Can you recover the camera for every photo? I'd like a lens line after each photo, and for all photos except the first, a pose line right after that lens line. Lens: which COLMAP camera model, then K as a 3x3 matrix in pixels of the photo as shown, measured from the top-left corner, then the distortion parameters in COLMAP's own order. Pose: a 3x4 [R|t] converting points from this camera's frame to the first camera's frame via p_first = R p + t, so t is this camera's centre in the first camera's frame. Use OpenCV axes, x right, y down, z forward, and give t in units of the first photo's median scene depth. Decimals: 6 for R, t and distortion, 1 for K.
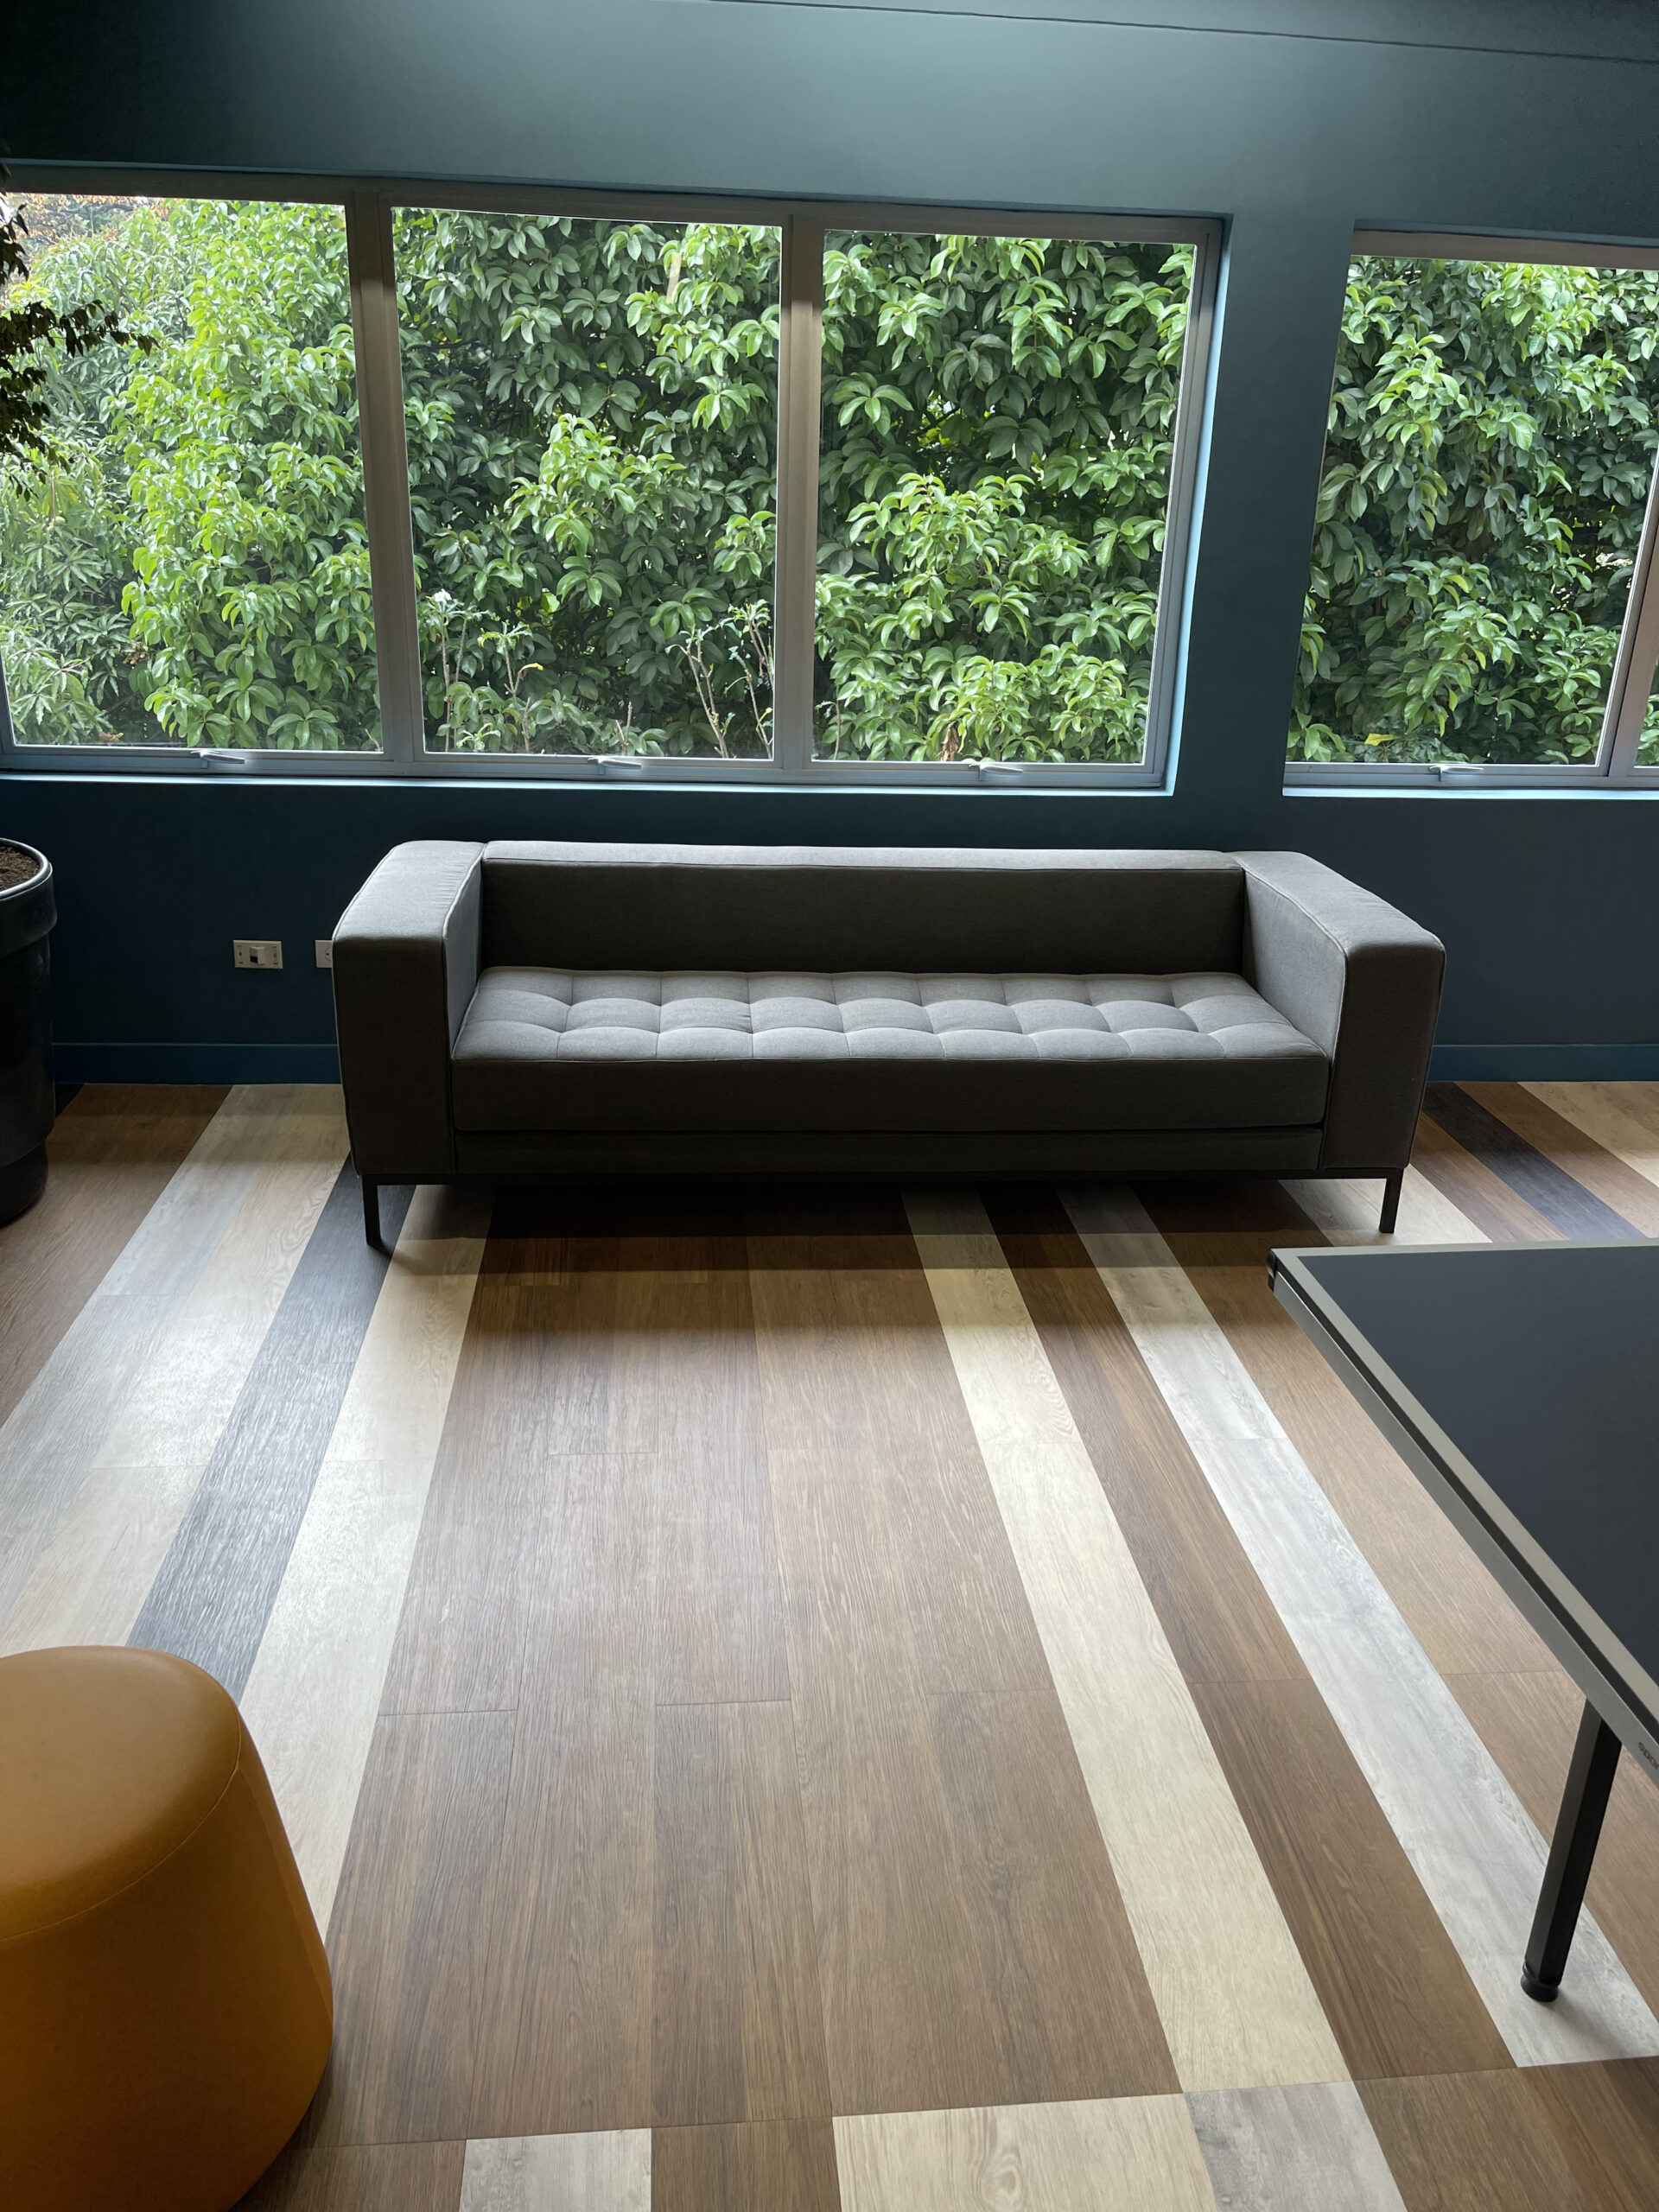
lens RADIAL K [[1668.4, 0, 829.5], [0, 1668.4, 1106.0], [0, 0, 1]] dist [0.079887, -0.098027]
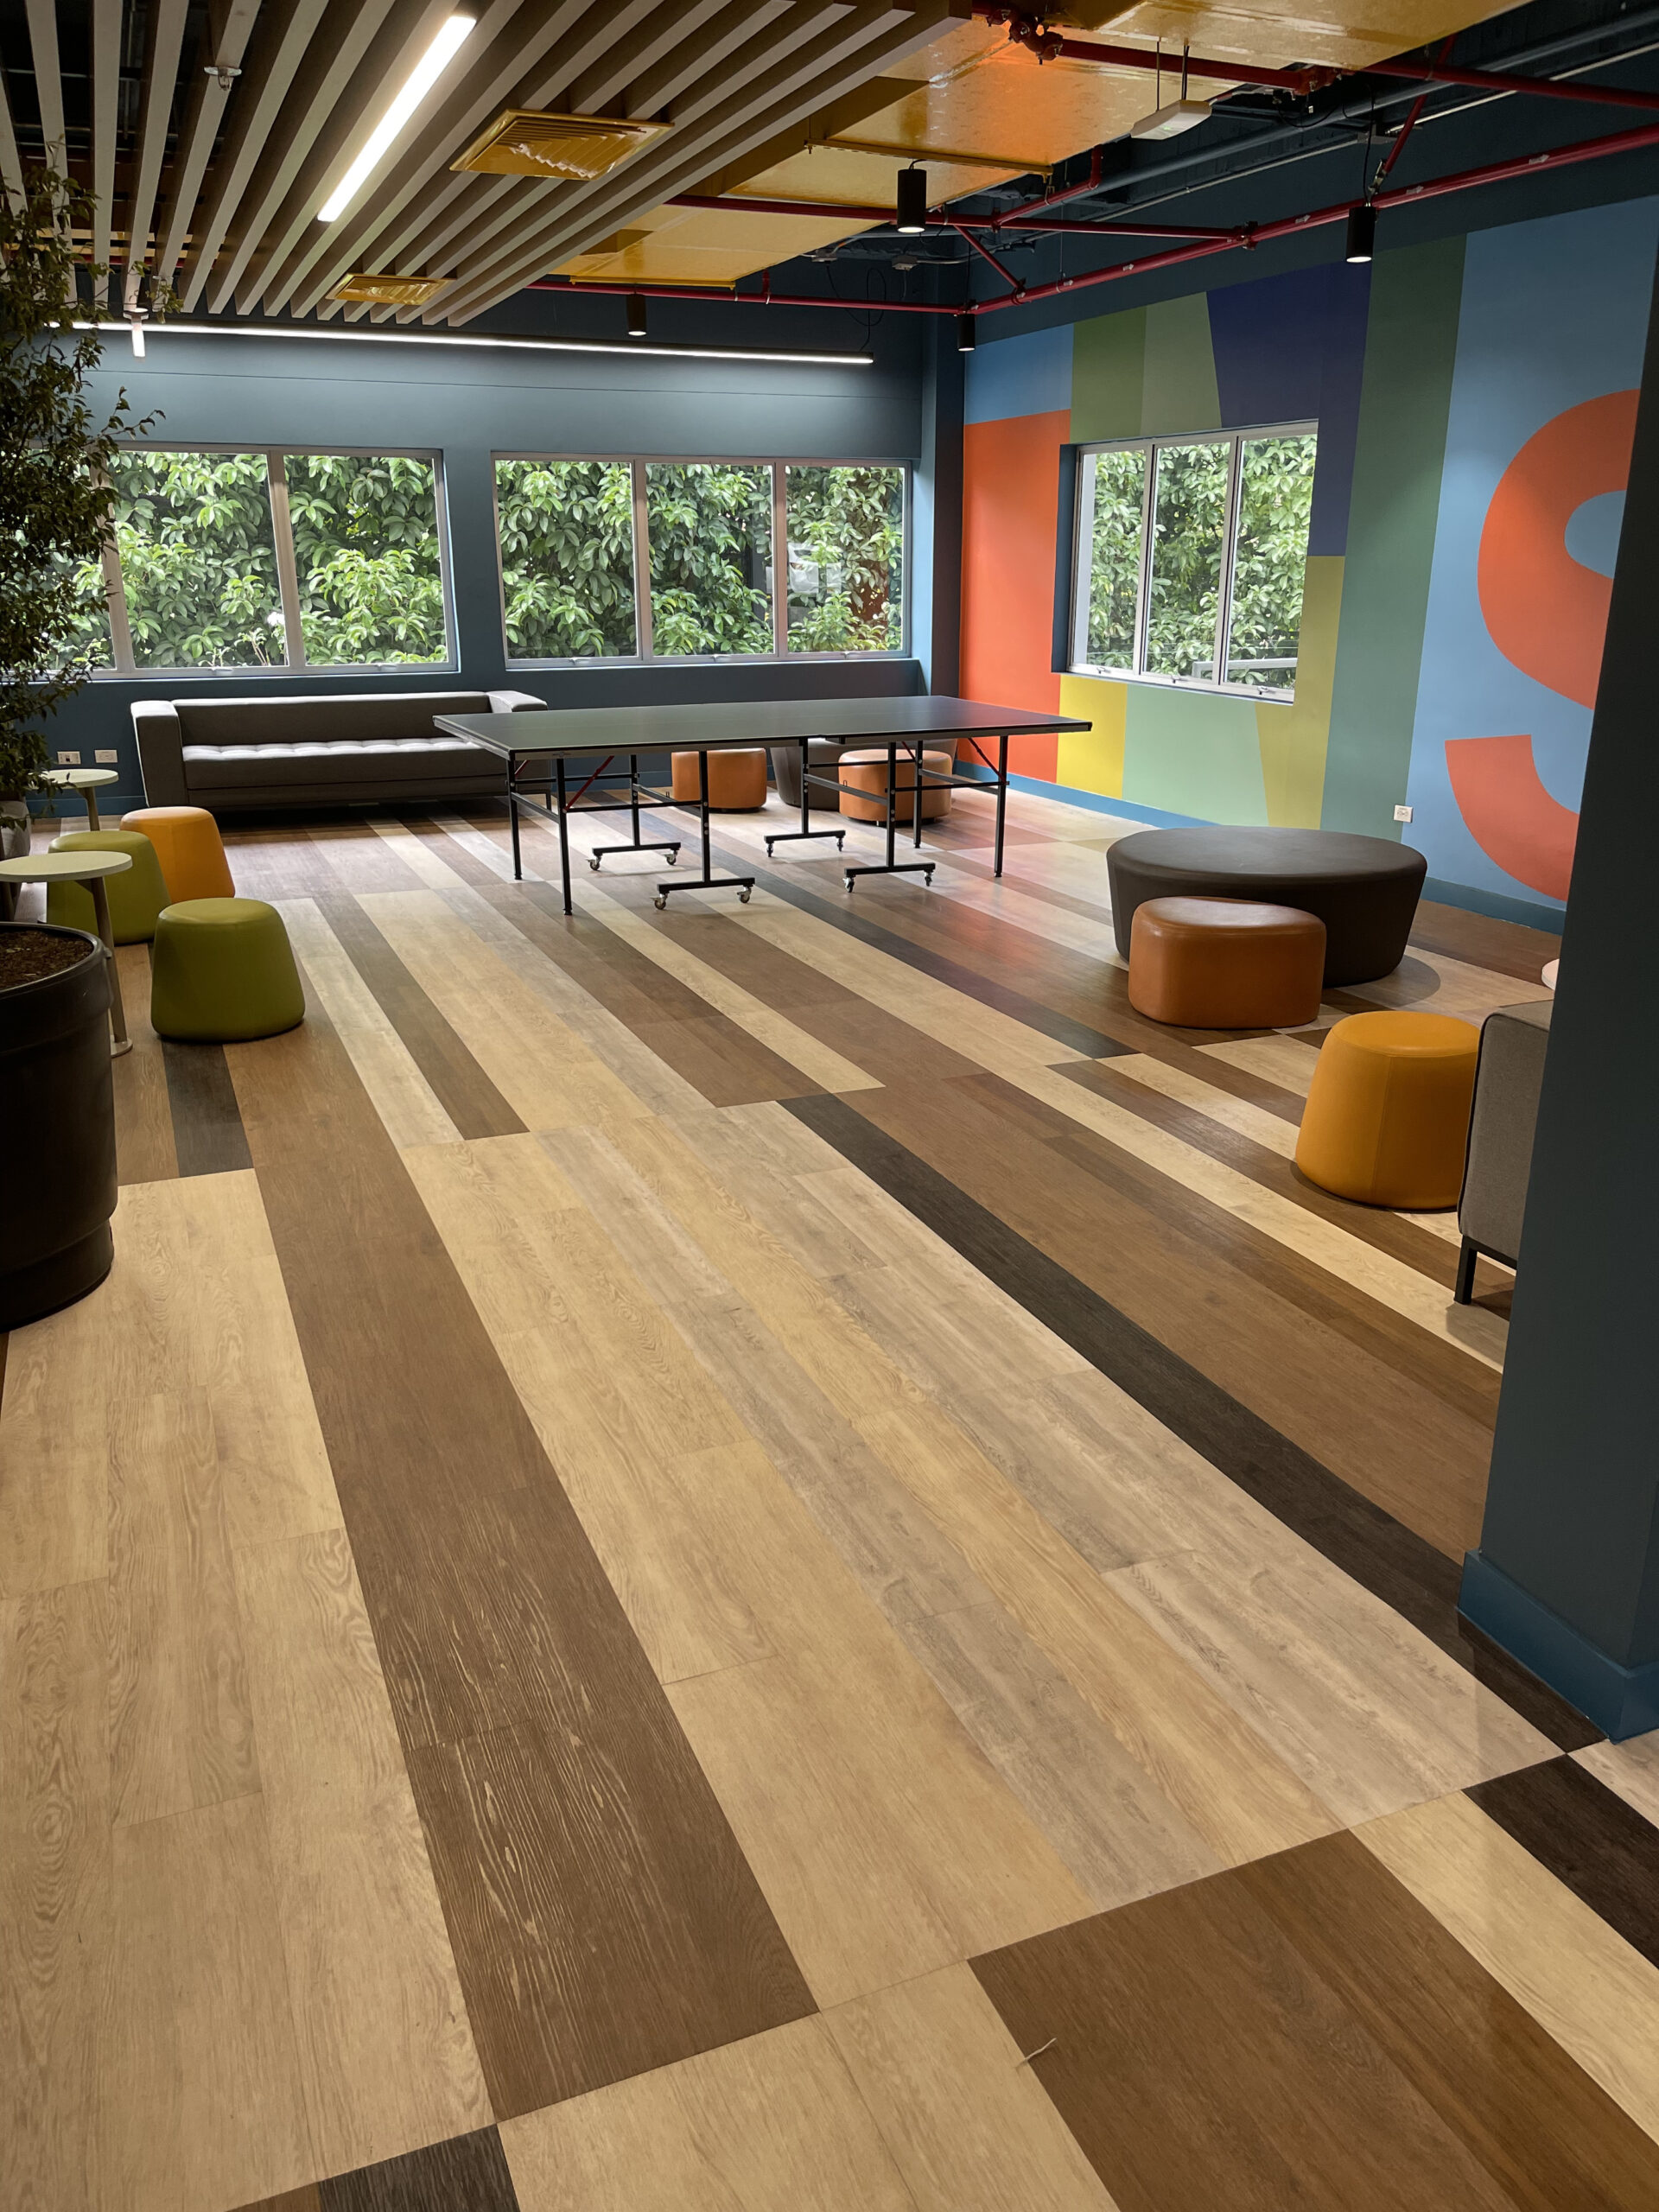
lens RADIAL K [[1686.2, 0, 858.6], [0, 1686.2, 1099.8], [0, 0, 1]] dist [0.037001, 0.002809]
pose [[0.950318, -0.128882, 0.283346, -0.012154], [0.142542, 0.989392, -0.028041, 0.287698], [-0.276726, 0.067036, 0.958608, -0.730141]]
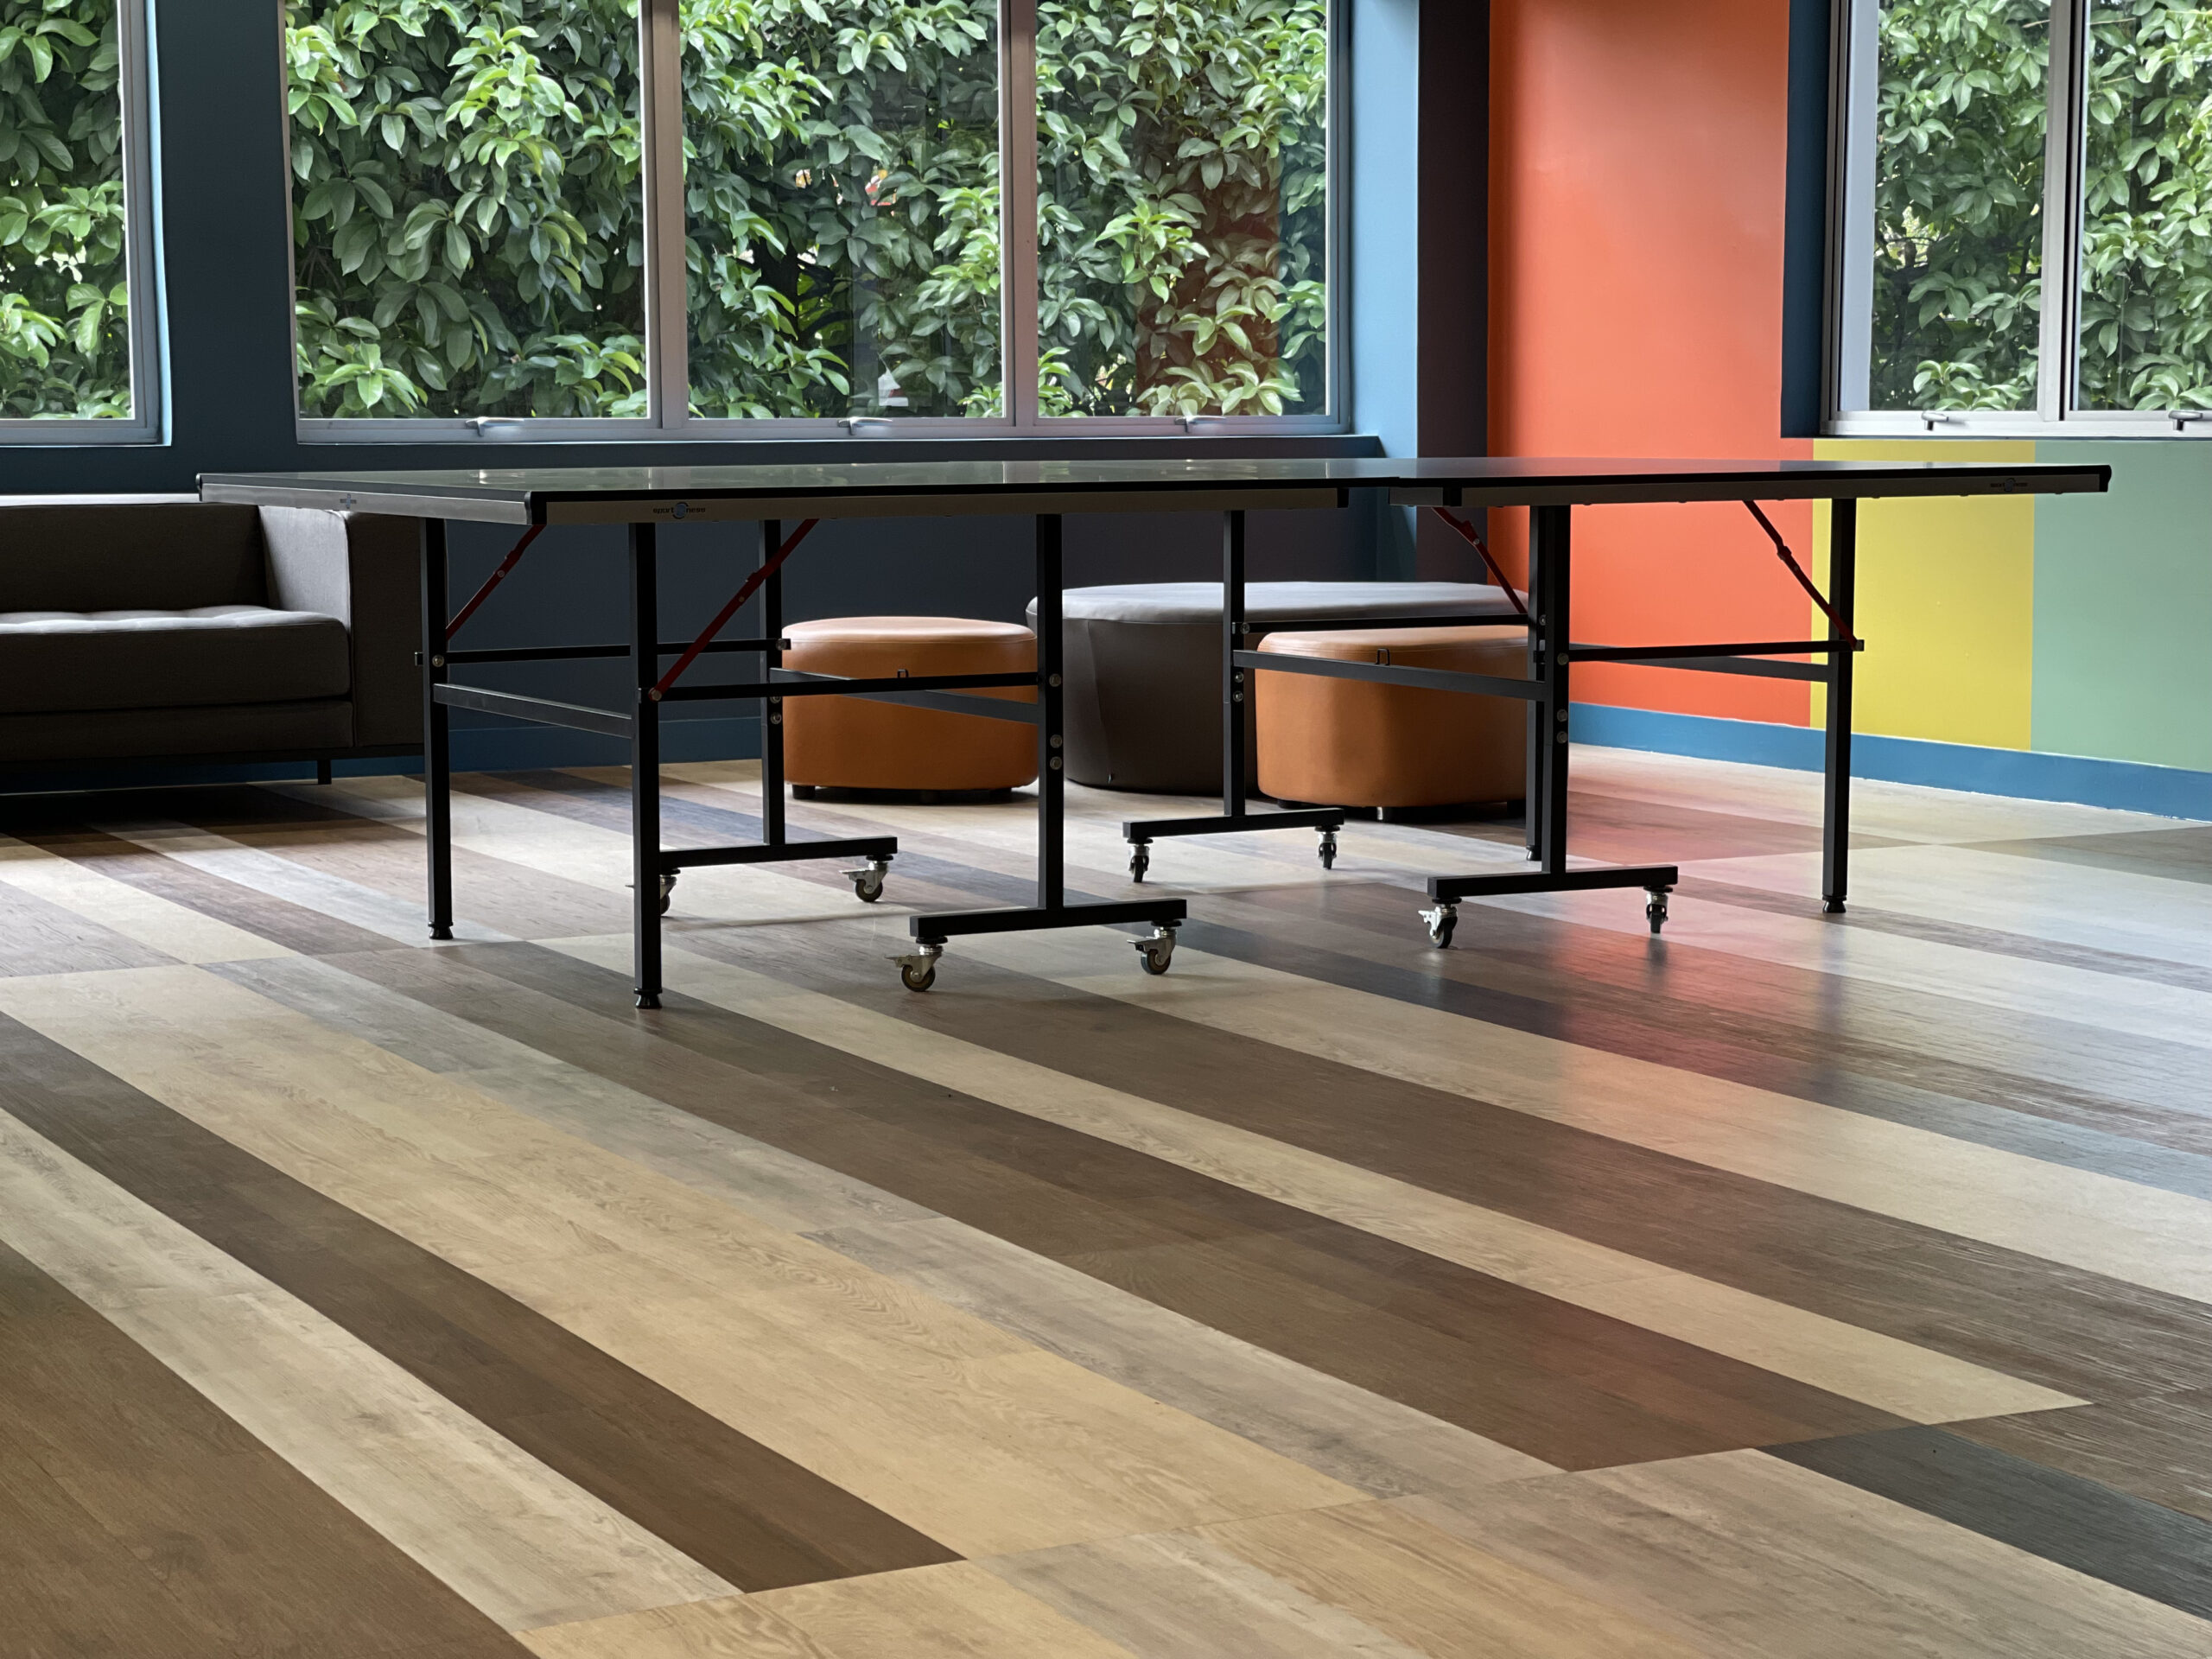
lens RADIAL K [[4073.6, 0, 1106.6], [0, 4073.6, 736.4], [0, 0, 1]] dist [0.548166, -2.316022]
pose [[0.927532, -0.069015, 0.367315, -0.075876], [0.169686, 0.953433, -0.249344, 0.291361], [-0.333002, 0.293603, 0.896051, -0.533683]]
